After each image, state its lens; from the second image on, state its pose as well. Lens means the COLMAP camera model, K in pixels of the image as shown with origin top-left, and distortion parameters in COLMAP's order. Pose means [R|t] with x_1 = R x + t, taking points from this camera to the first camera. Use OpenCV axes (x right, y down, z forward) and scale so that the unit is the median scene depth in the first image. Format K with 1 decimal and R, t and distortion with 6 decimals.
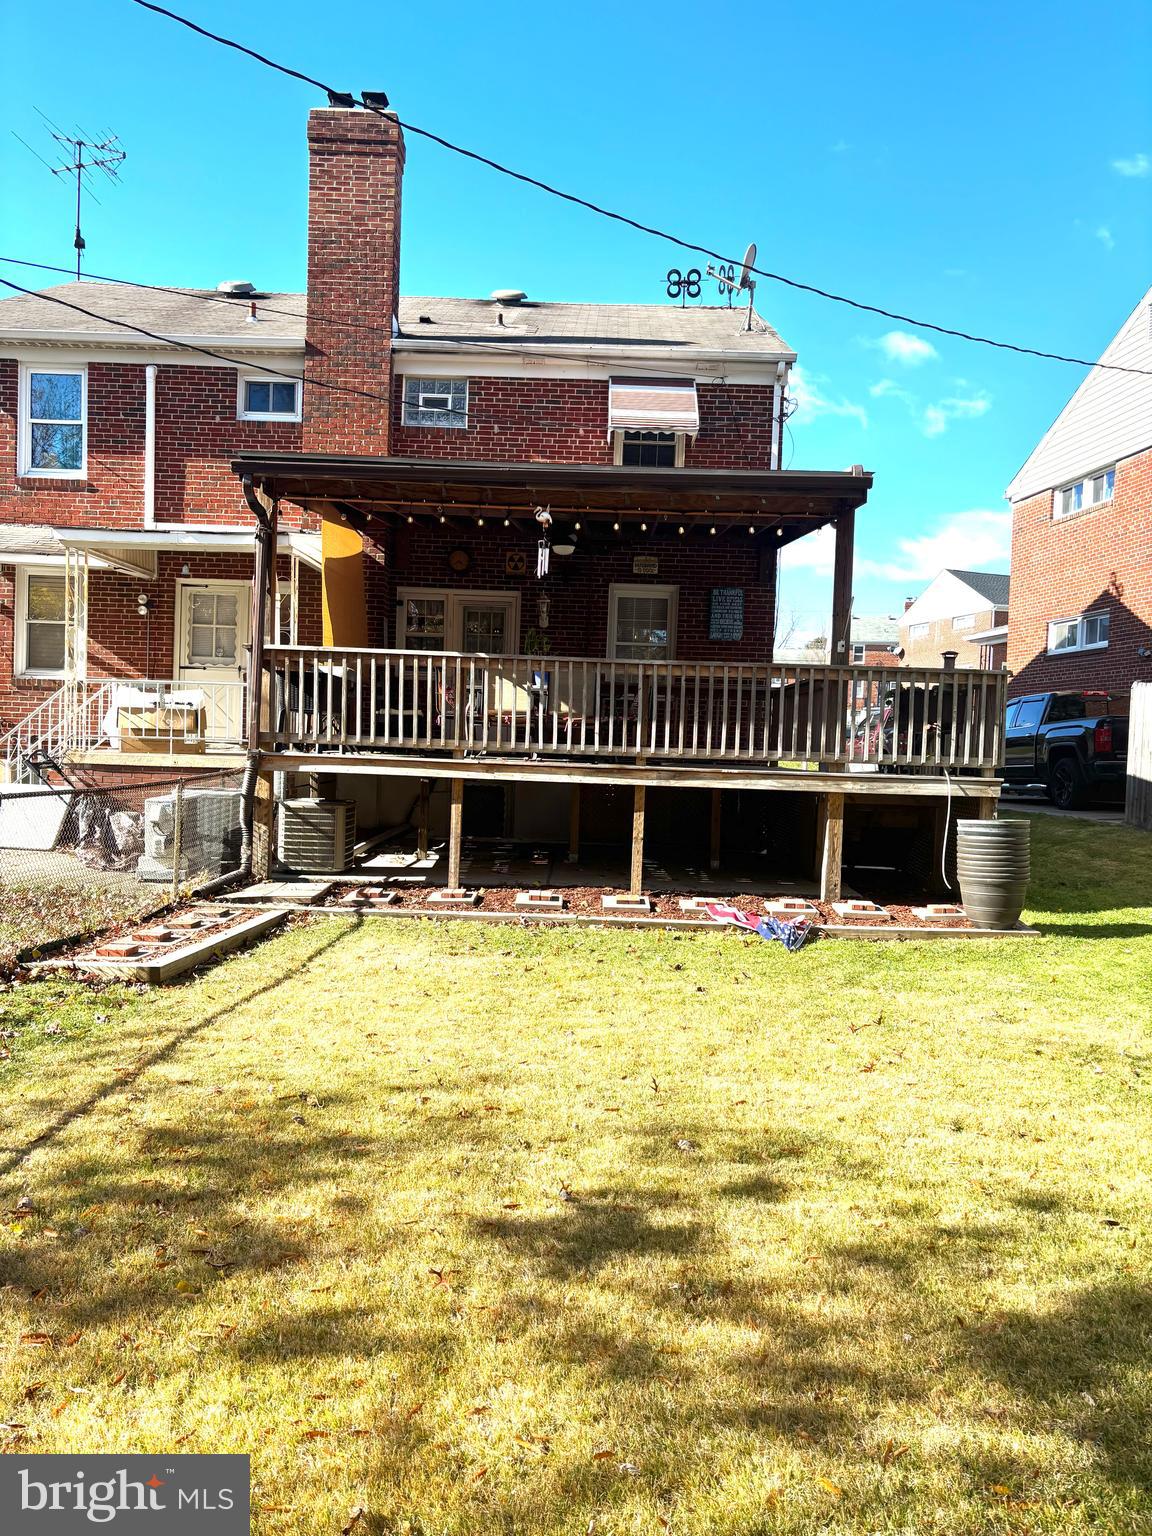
lens RADIAL K [[1168.1, 0, 540.8], [0, 1168.1, 763.1], [0, 0, 1]] dist [0.051520, -0.064752]
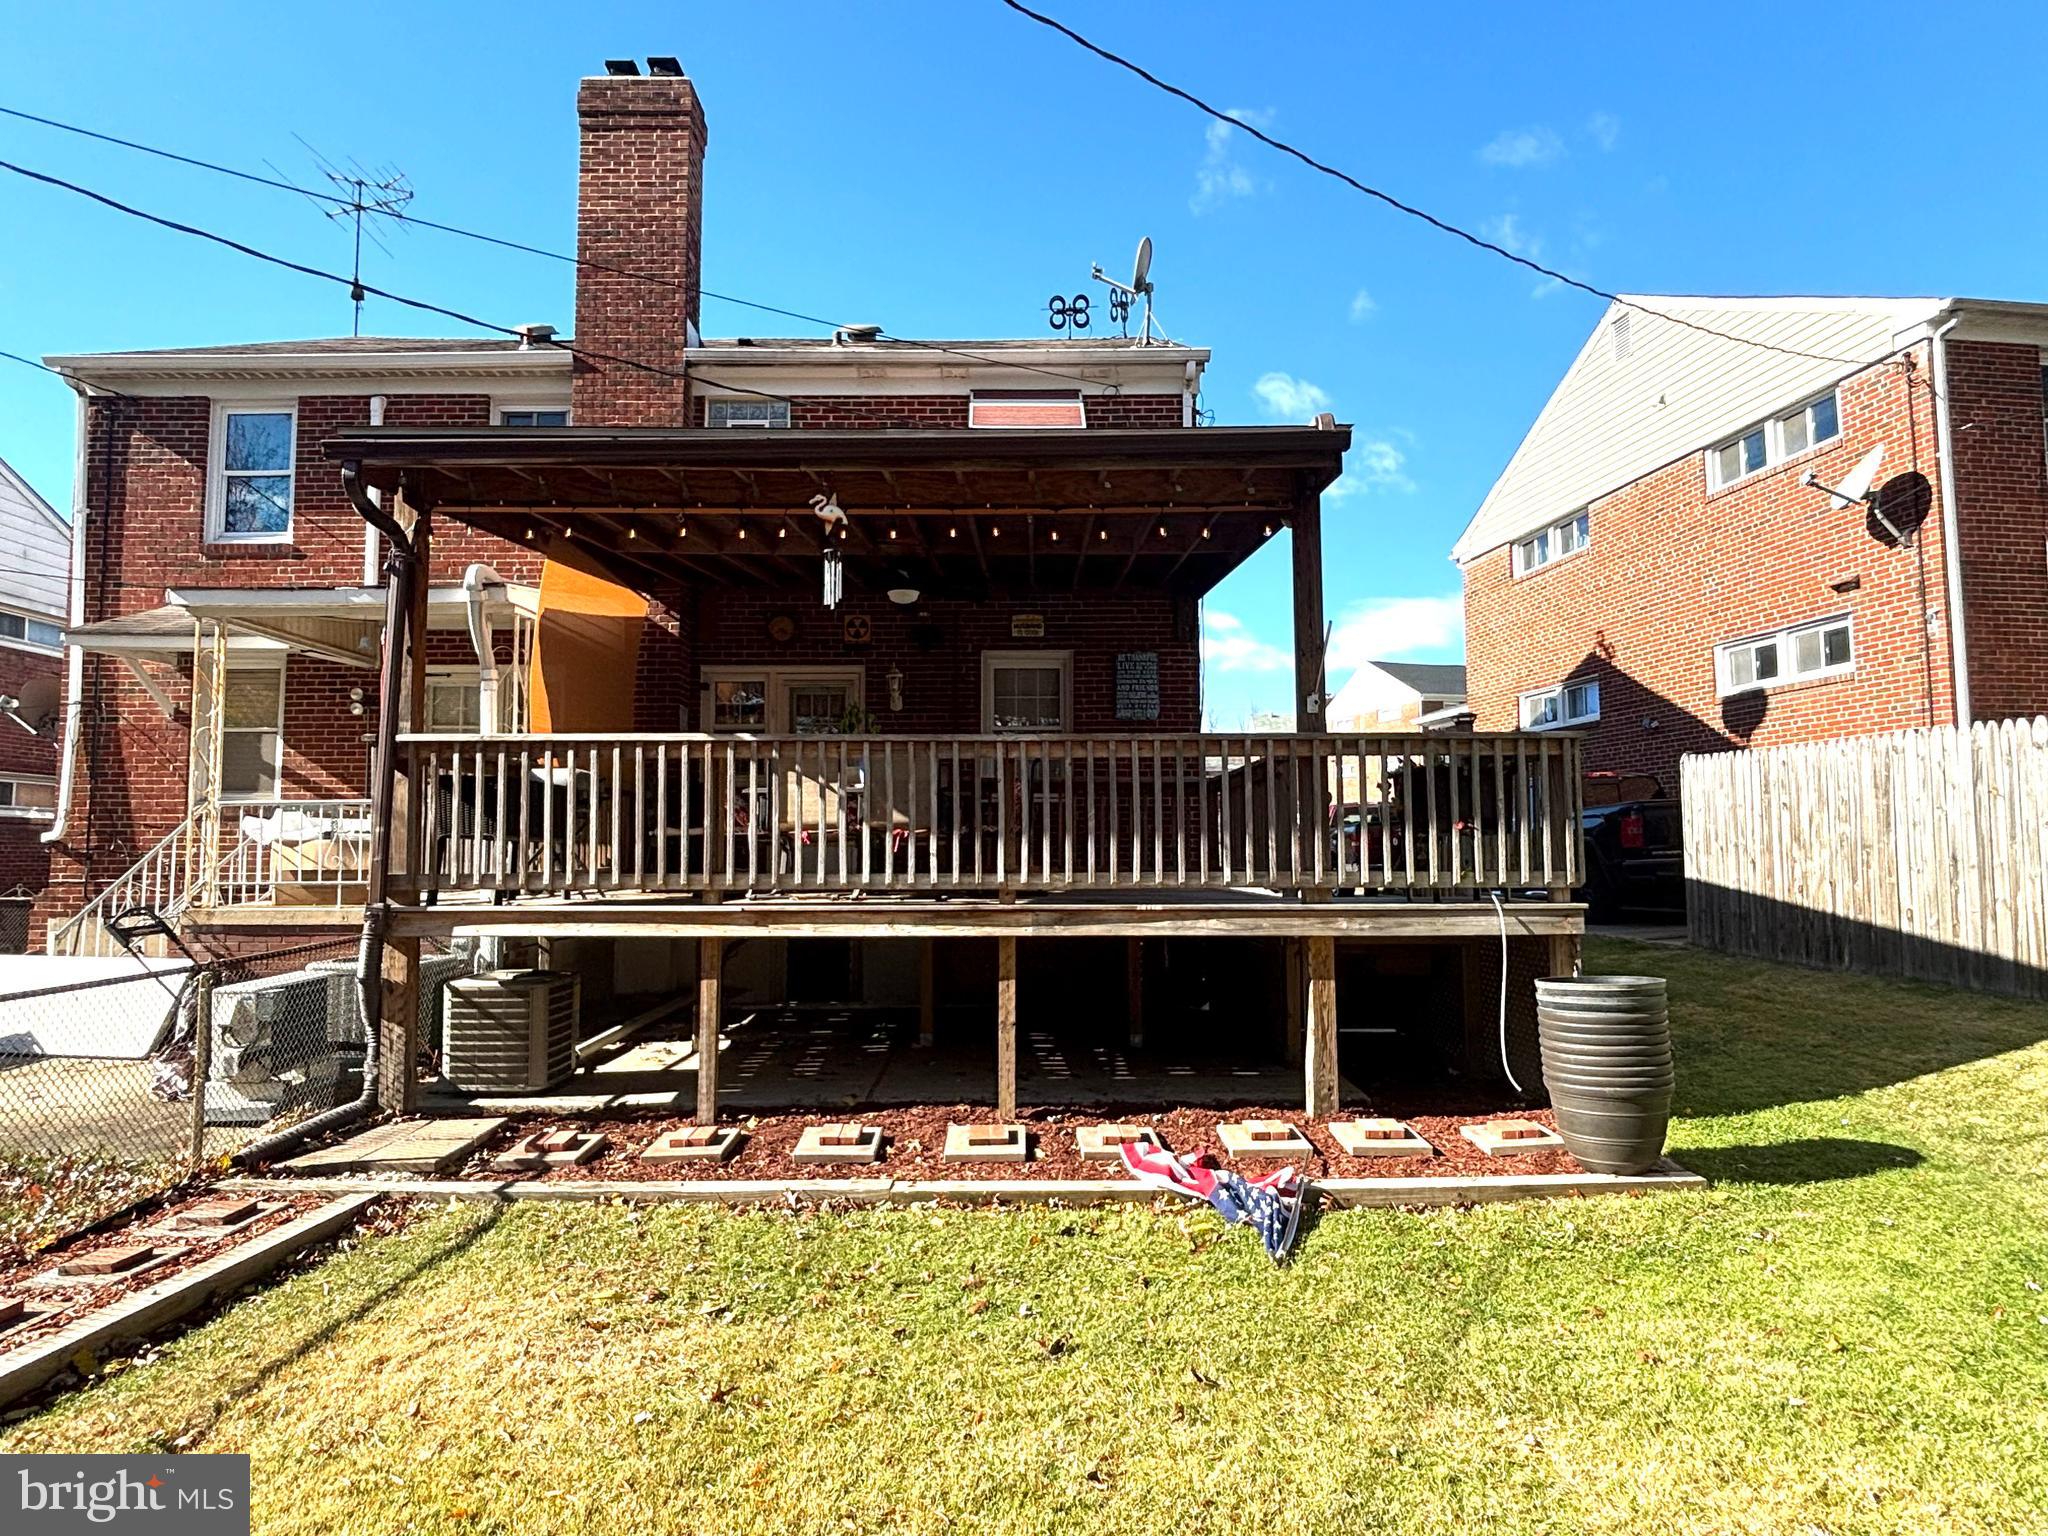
lens RADIAL K [[836.7, 0, 1029.2], [0, 836.7, 780.1], [0, 0, 1]] dist [0.006136, 0.000079]
pose [[0.999273, -0.037414, 0.007385, 0.092512], [0.037945, 0.994806, -0.094448, -0.020298], [-0.003813, 0.094659, 0.995502, 0.525136]]
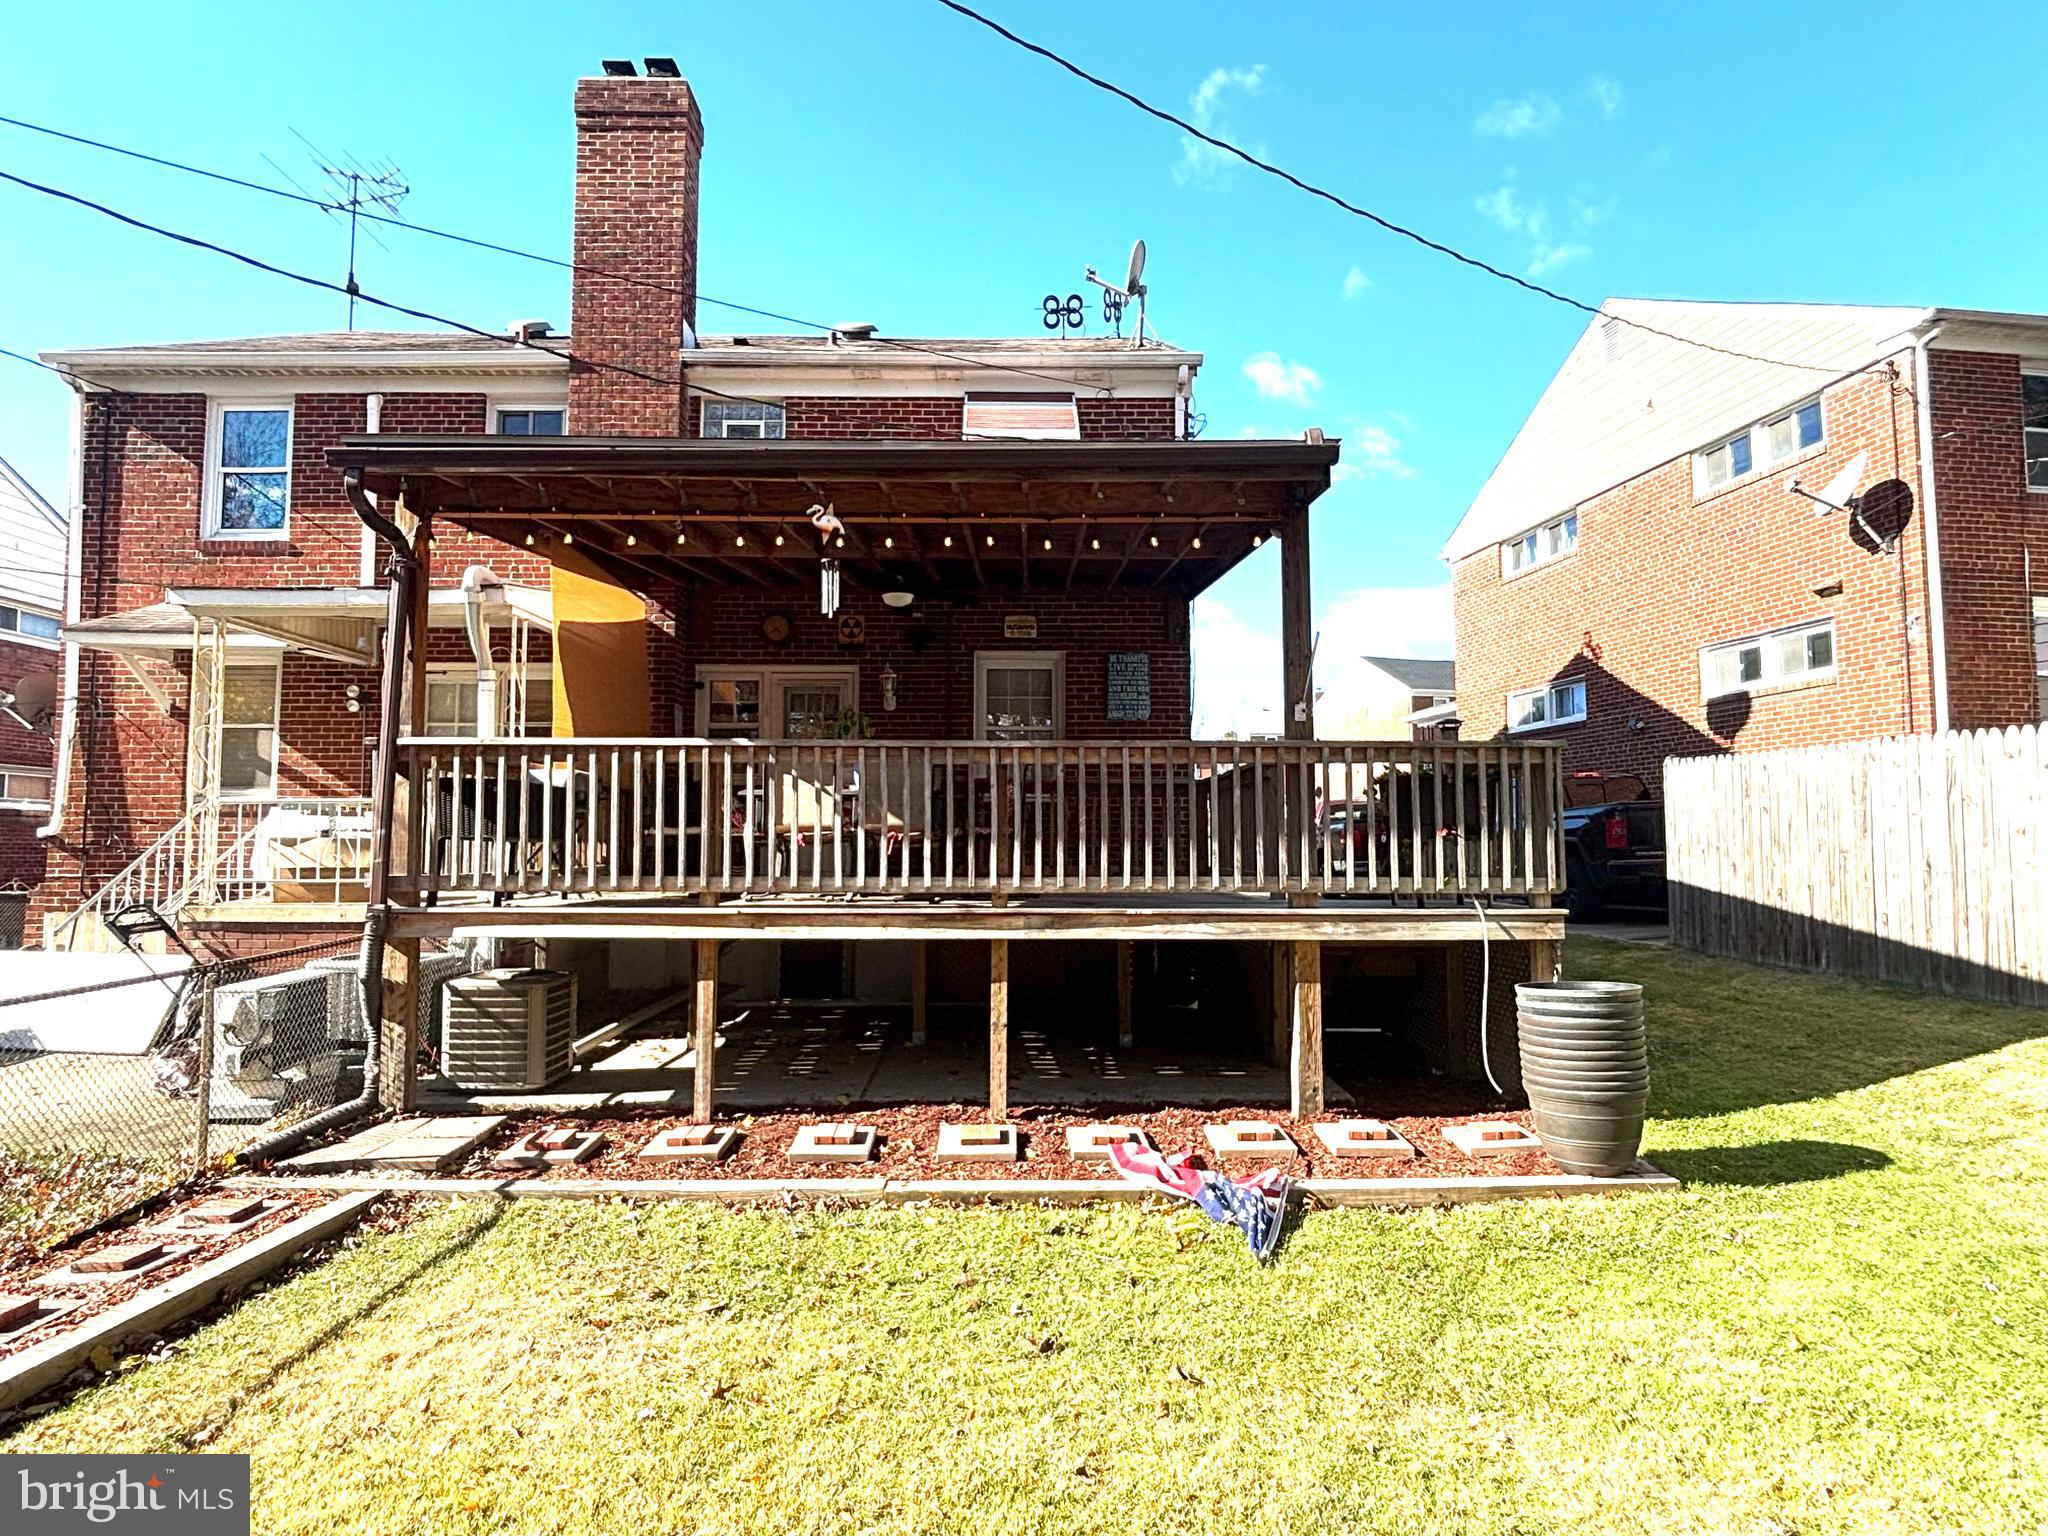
lens RADIAL K [[843.0, 0, 1024.0], [0, 843.0, 768.0], [0, 0, 1]] dist [0.006924, -0.000285]
pose [[0.999397, -0.032606, 0.011966, 0.091909], [0.033560, 0.995300, -0.090839, -0.029987], [-0.008948, 0.091186, 0.995794, 0.513579]]
